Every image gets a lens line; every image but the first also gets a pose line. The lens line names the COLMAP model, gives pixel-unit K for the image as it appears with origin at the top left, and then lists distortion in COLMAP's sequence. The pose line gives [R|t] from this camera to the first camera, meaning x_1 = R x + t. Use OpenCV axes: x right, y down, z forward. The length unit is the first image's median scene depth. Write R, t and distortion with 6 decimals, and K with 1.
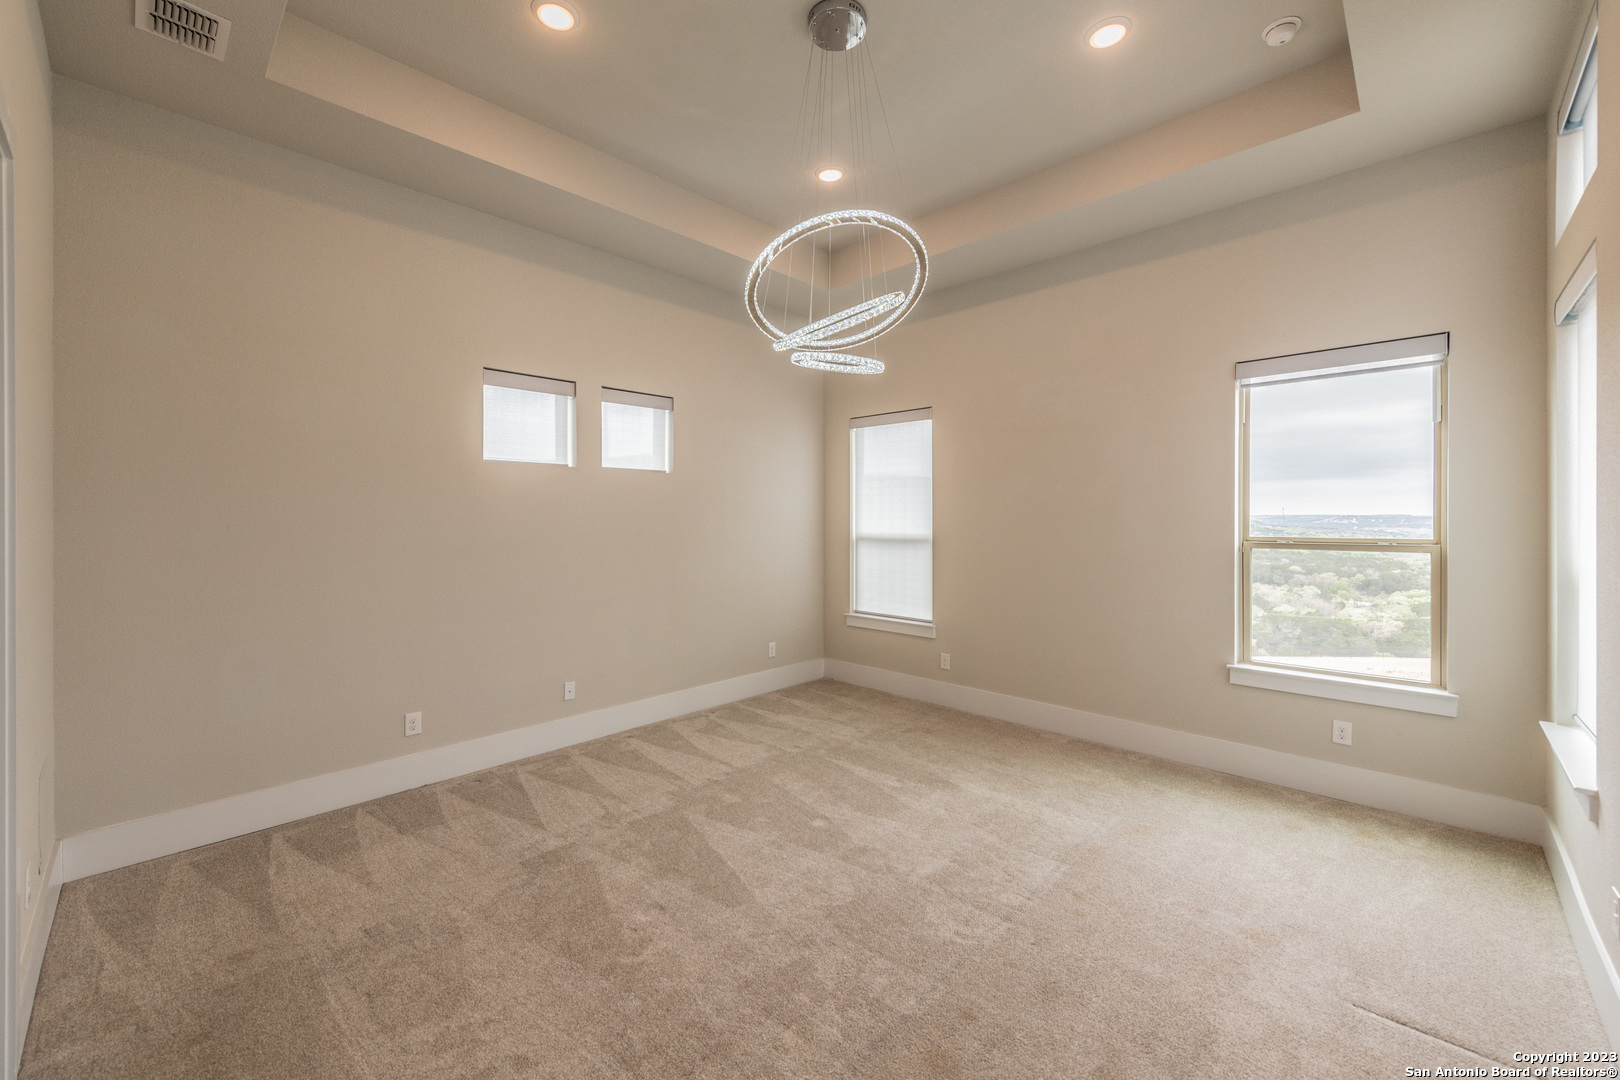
lens RADIAL K [[637.2, 0, 795.7], [0, 637.2, 528.3], [0, 0, 1]] dist [0.008279, -0.001268]
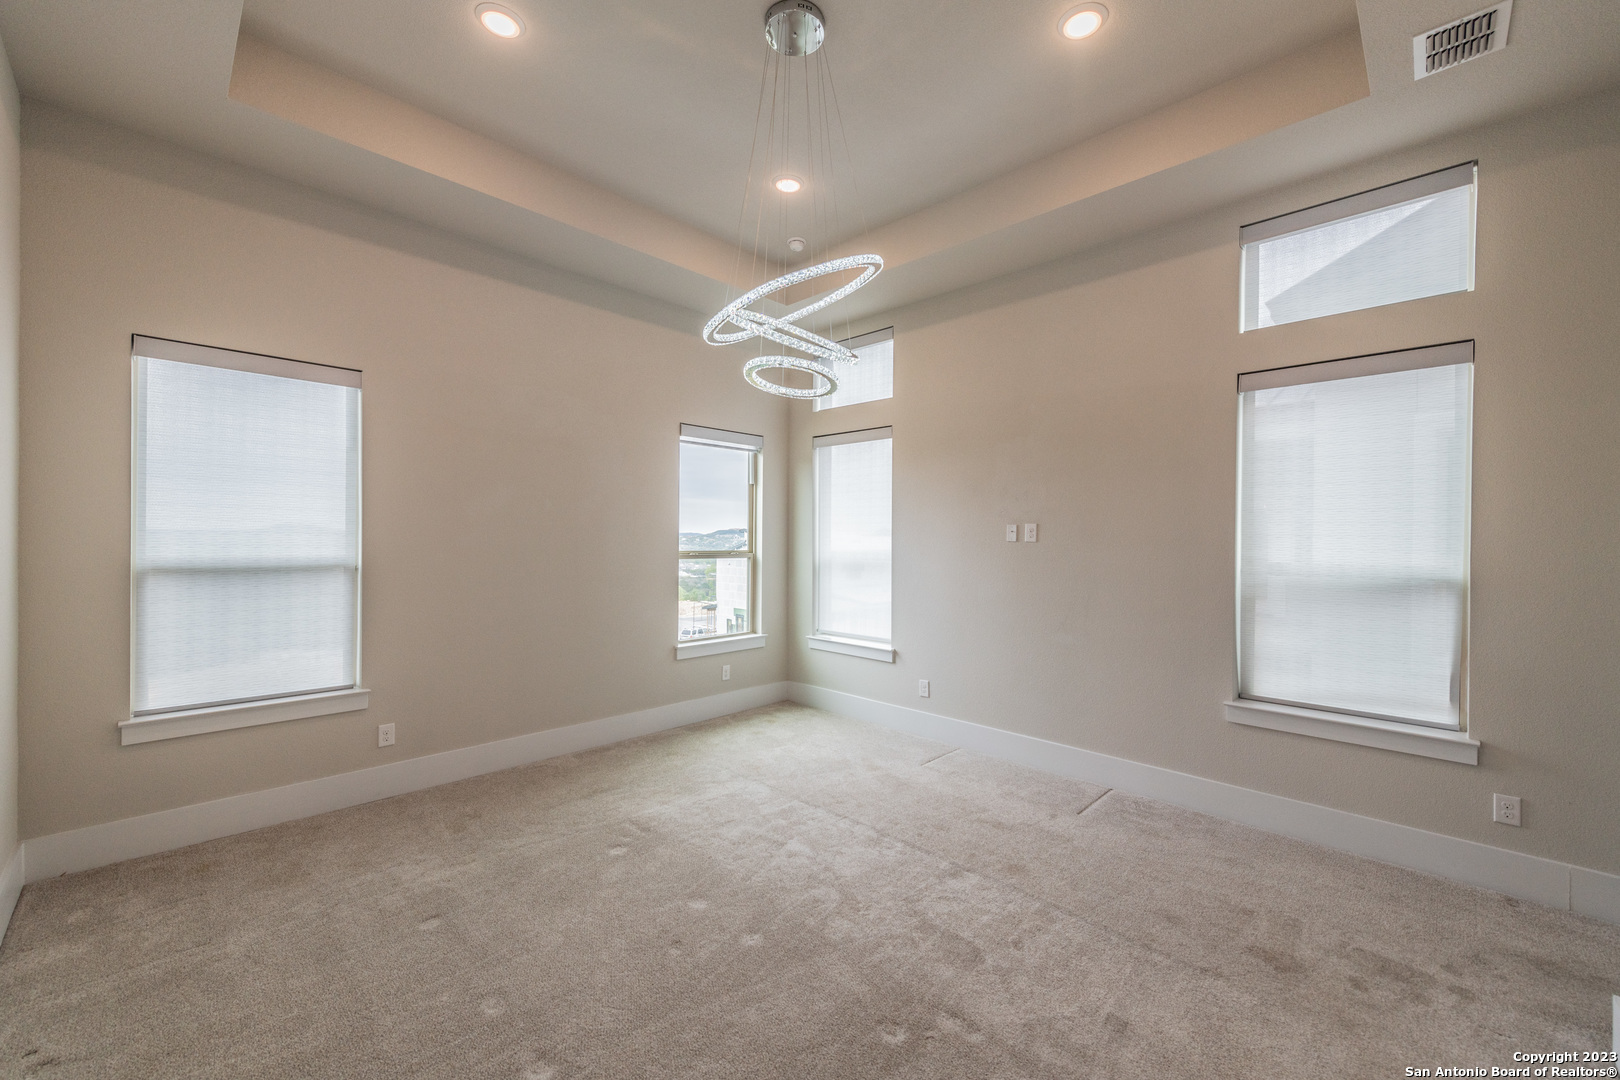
lens RADIAL K [[637.2, 0, 808.3], [0, 637.2, 543.1], [0, 0, 1]] dist [0.008279, -0.001268]
pose [[-0.003273, 0.000349, 0.999995, -0.656356], [0.012627, 0.999920, -0.000307, 0.001354], [-0.999915, 0.012626, -0.003277, 0.722189]]
